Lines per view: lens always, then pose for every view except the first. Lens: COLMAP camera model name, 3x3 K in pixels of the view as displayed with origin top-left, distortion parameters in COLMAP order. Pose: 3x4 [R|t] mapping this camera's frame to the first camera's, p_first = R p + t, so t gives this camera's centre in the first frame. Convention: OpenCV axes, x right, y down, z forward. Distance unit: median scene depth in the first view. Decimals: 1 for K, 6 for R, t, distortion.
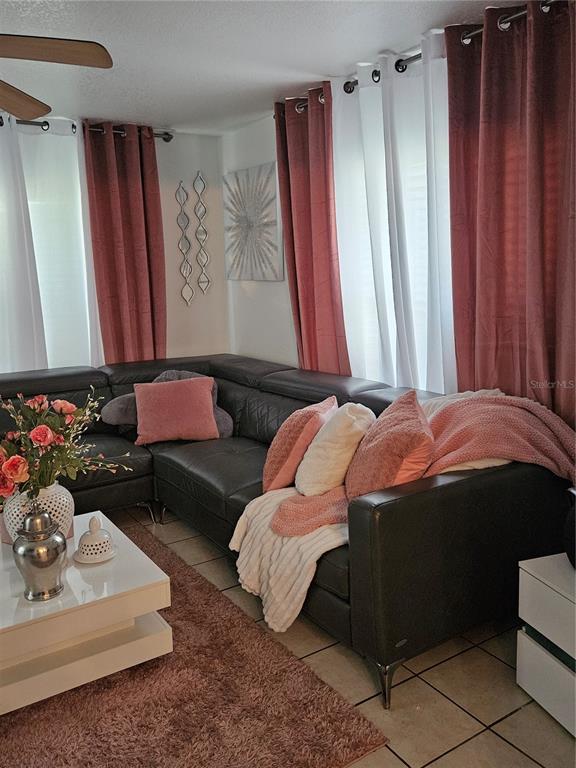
lens RADIAL K [[649.0, 0, 288.0], [0, 649.0, 384.0], [0, 0, 1]] dist [0.081081, -0.012101]
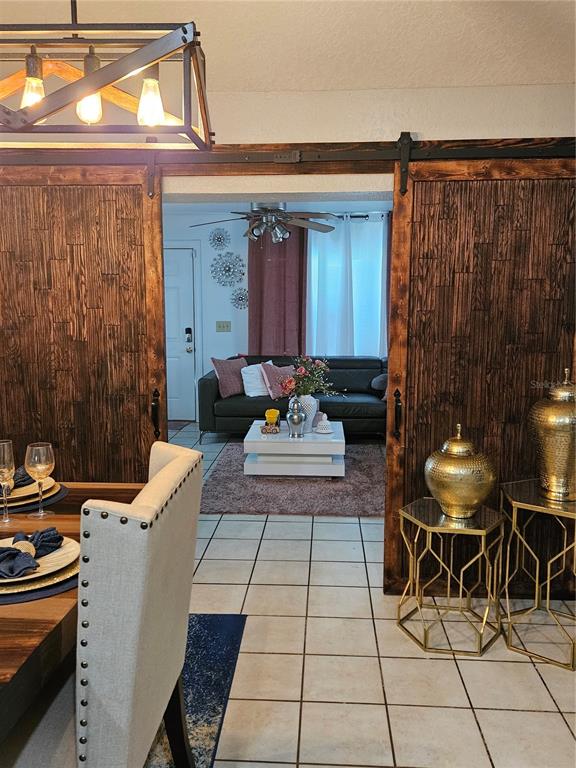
lens RADIAL K [[649.0, 0, 288.0], [0, 649.0, 384.0], [0, 0, 1]] dist [0.081081, -0.012101]
pose [[0.805689, 0.091126, -0.585287, 0.941852], [-0.113182, 0.993574, -0.001109, 0.135456], [0.581425, 0.067137, 0.810825, -0.900755]]
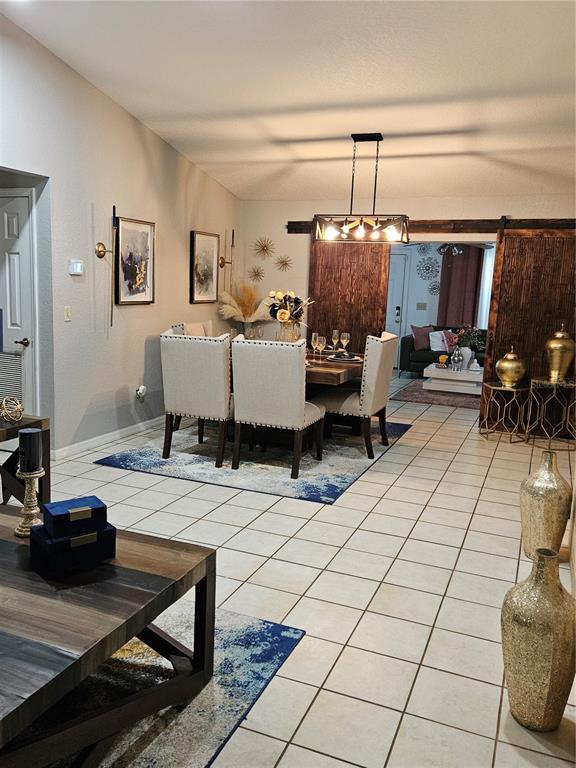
lens RADIAL K [[649.0, 0, 288.0], [0, 649.0, 384.0], [0, 0, 1]] dist [0.081081, -0.012101]
pose [[0.575639, 0.162046, -0.801487, 2.226075], [-0.187311, 0.980236, 0.063657, 0.334432], [0.795962, 0.113484, 0.594615, -2.148533]]
